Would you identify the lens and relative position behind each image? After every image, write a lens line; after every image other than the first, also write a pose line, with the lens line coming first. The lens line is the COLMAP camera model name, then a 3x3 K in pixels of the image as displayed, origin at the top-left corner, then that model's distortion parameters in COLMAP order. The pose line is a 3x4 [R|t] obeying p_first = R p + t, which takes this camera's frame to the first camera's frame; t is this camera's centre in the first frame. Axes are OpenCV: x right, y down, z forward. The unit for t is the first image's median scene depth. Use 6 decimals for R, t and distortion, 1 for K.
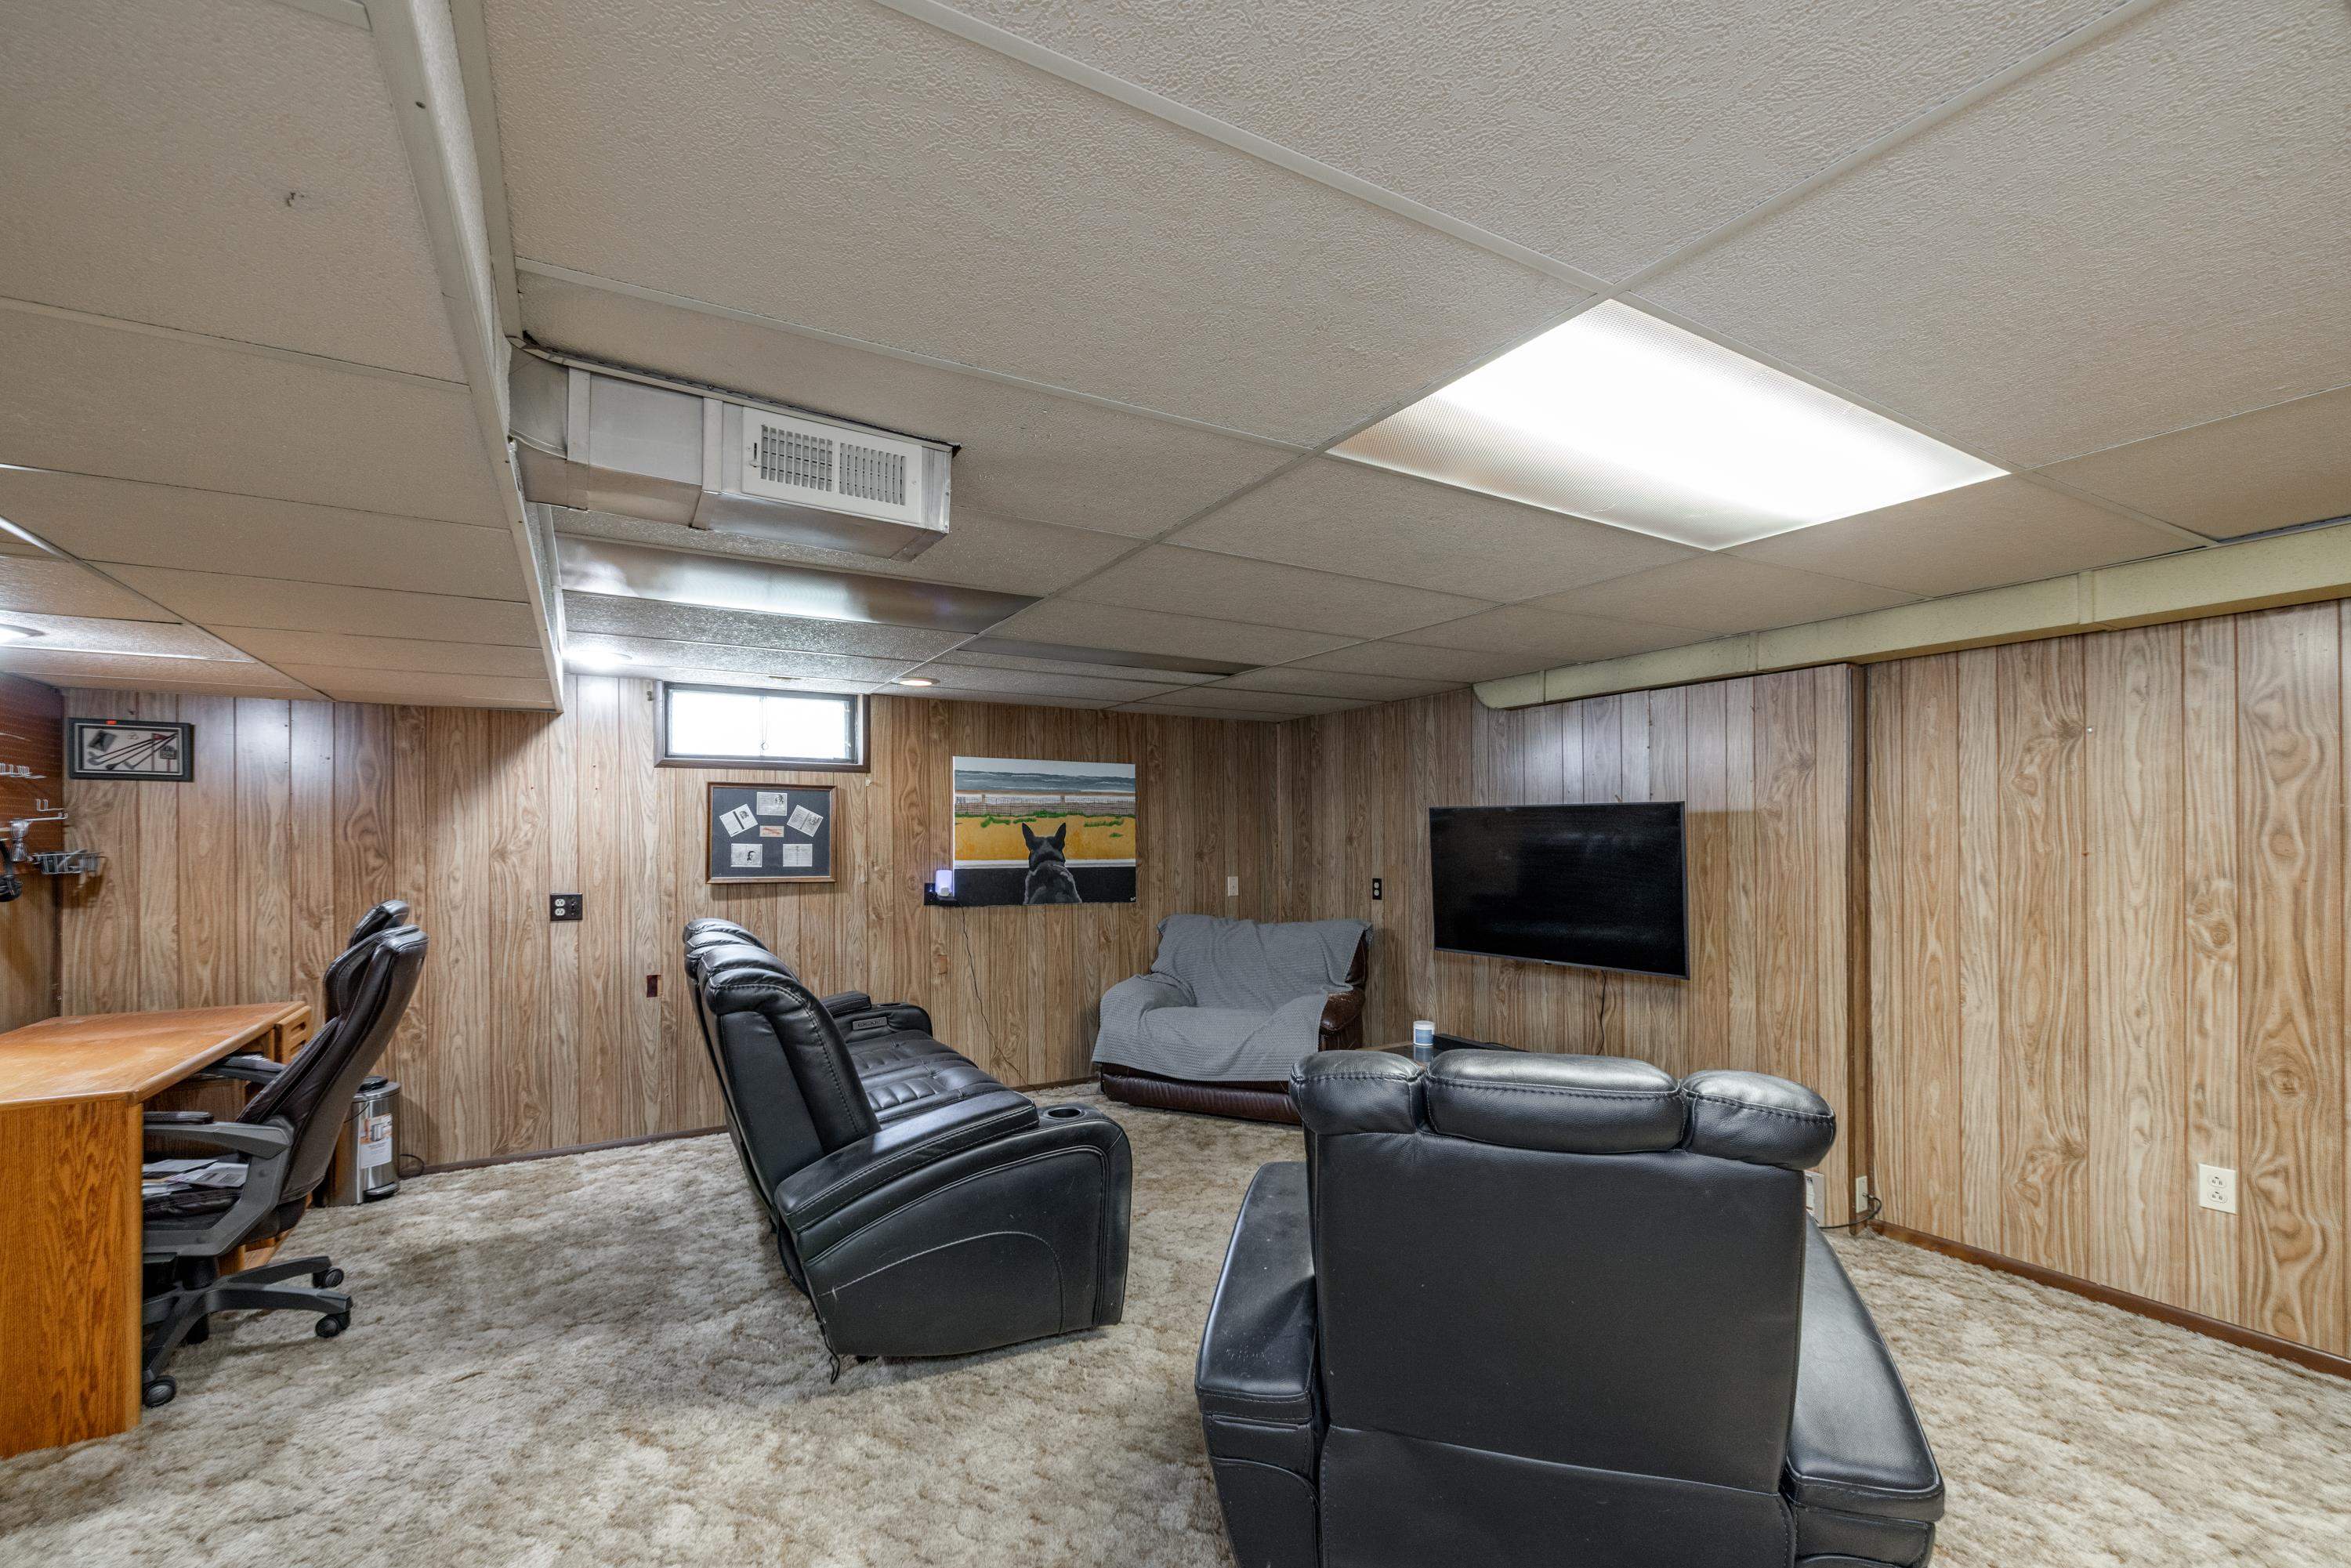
lens RADIAL K [[997.9, 0, 1225.7], [0, 997.9, 836.2], [0, 0, 1]] dist [0.004260, 0.000074]
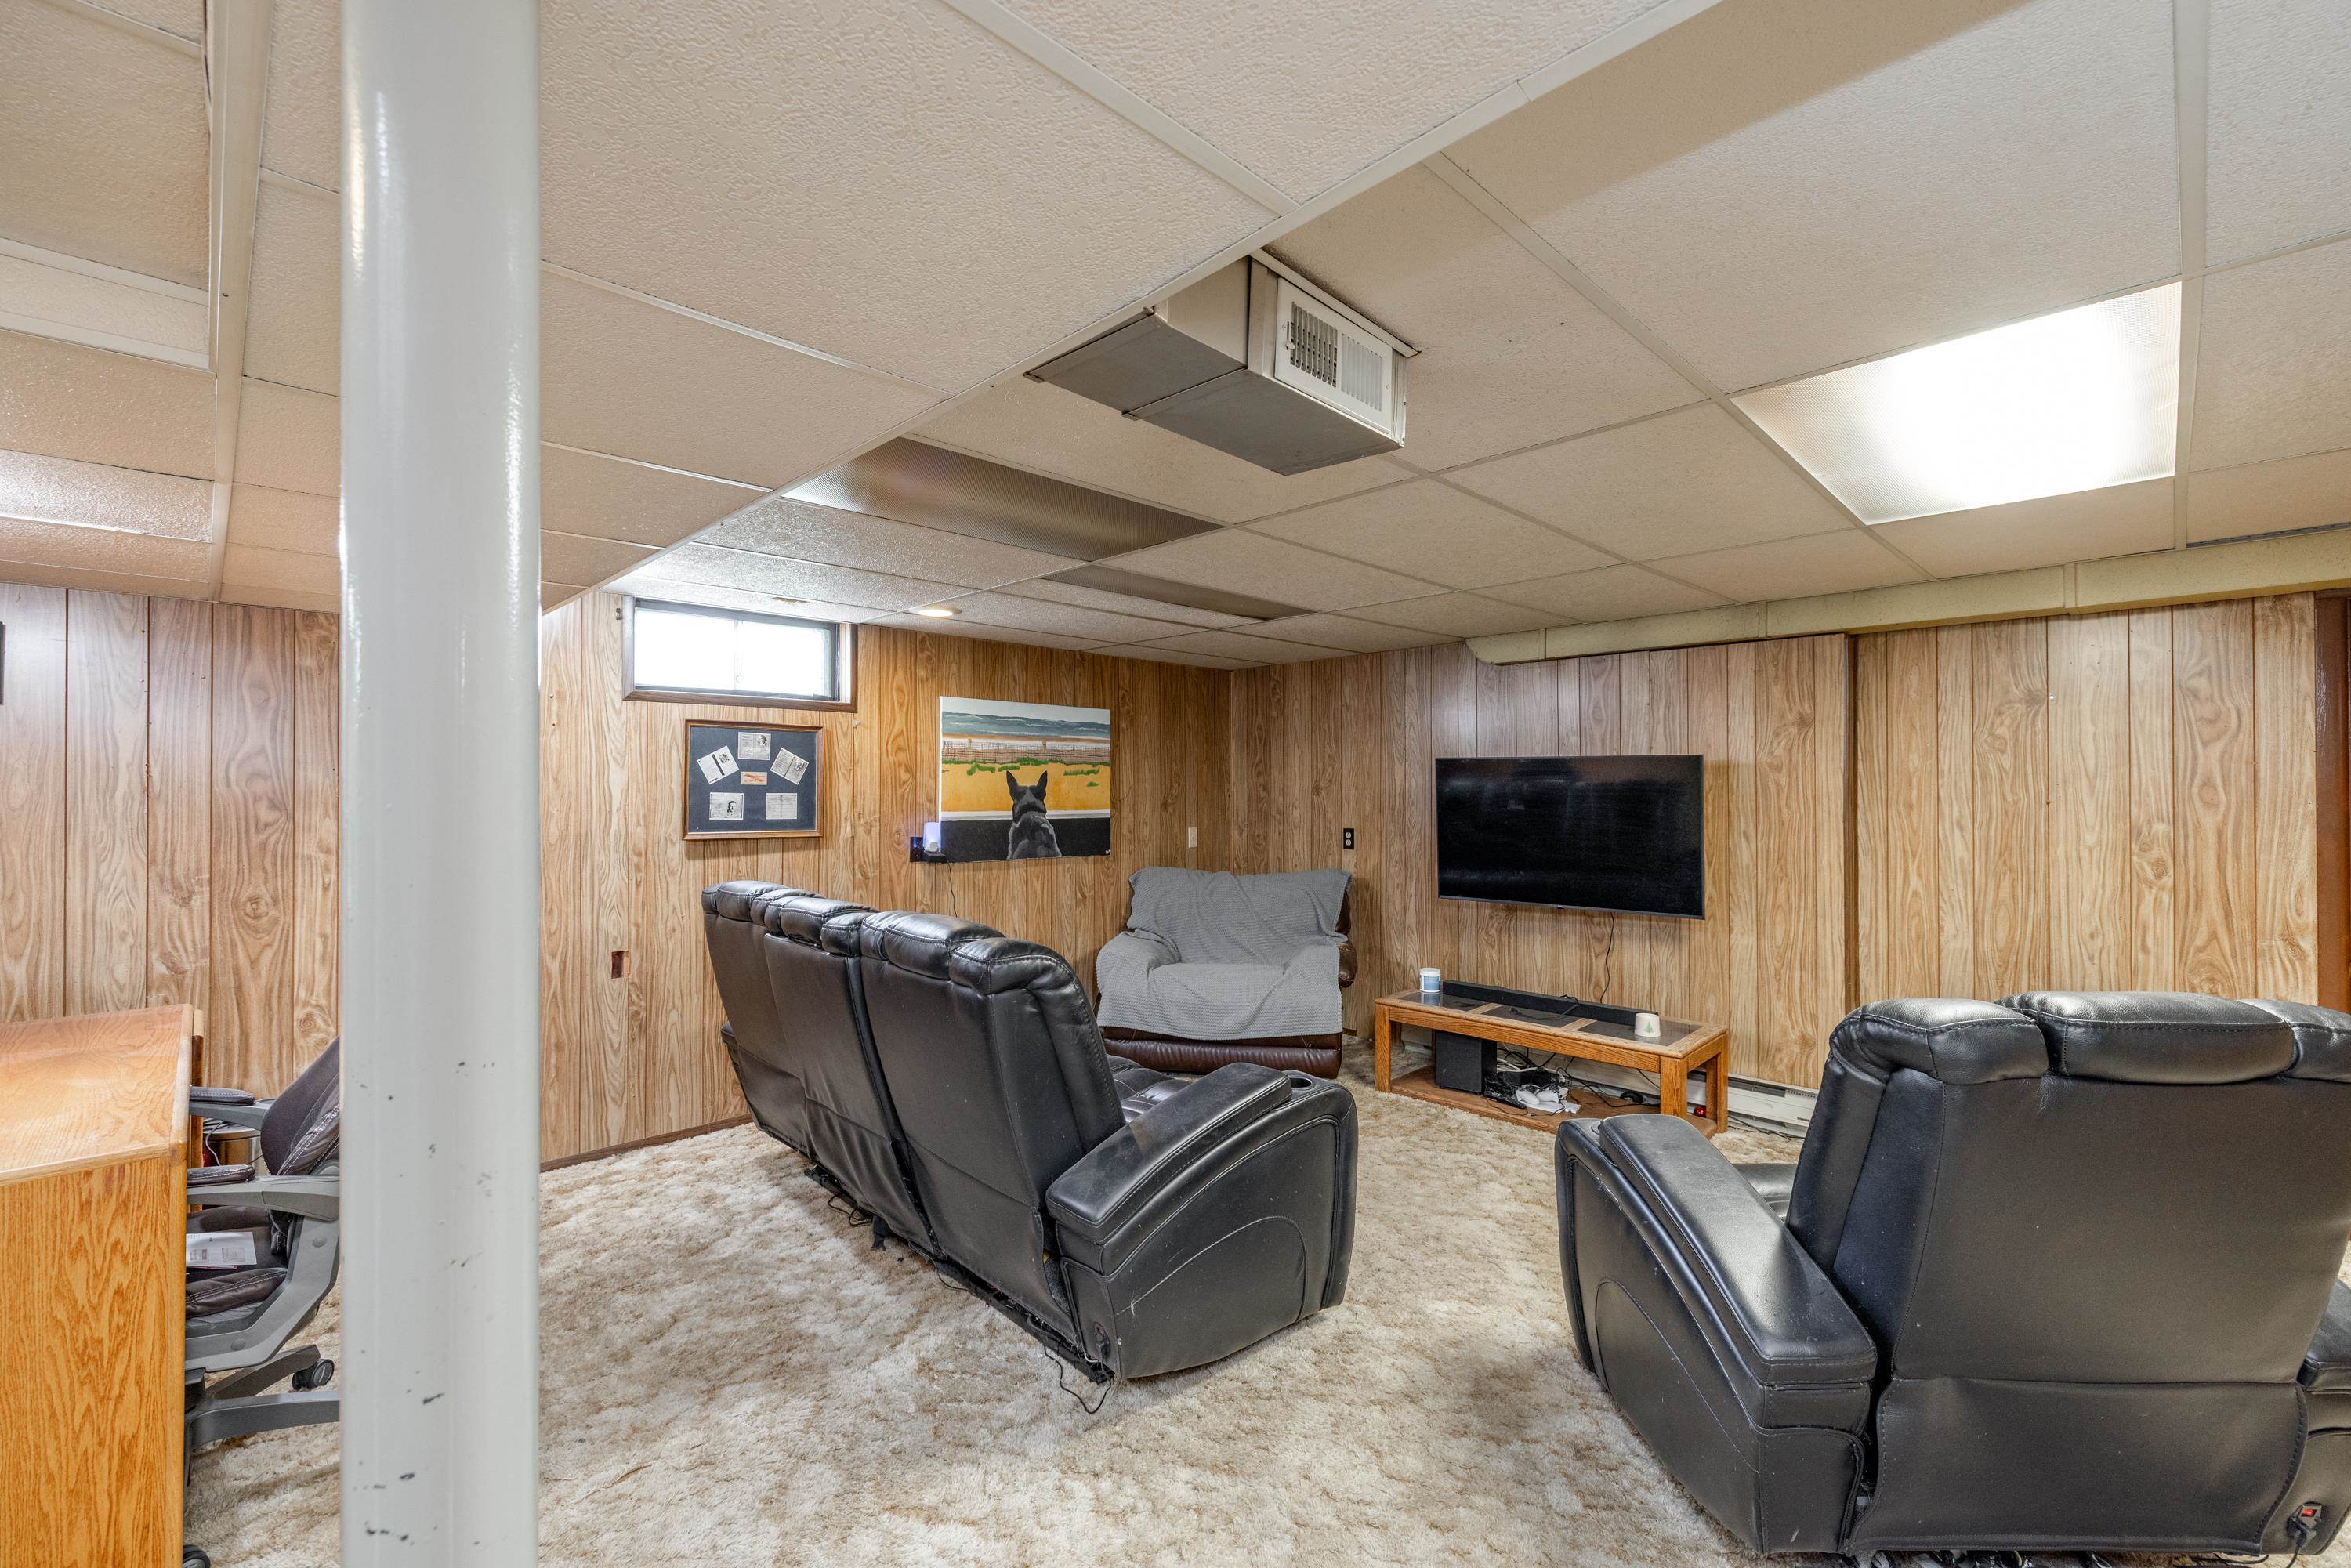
lens RADIAL K [[997.9, 0, 1166.8], [0, 997.9, 778.6], [0, 0, 1]] dist [0.004260, 0.000074]
pose [[0.968819, 0.005020, 0.247719, -0.381131], [-0.002819, 0.999953, -0.009239, 0.002849], [-0.247754, 0.008253, 0.968788, 0.096026]]
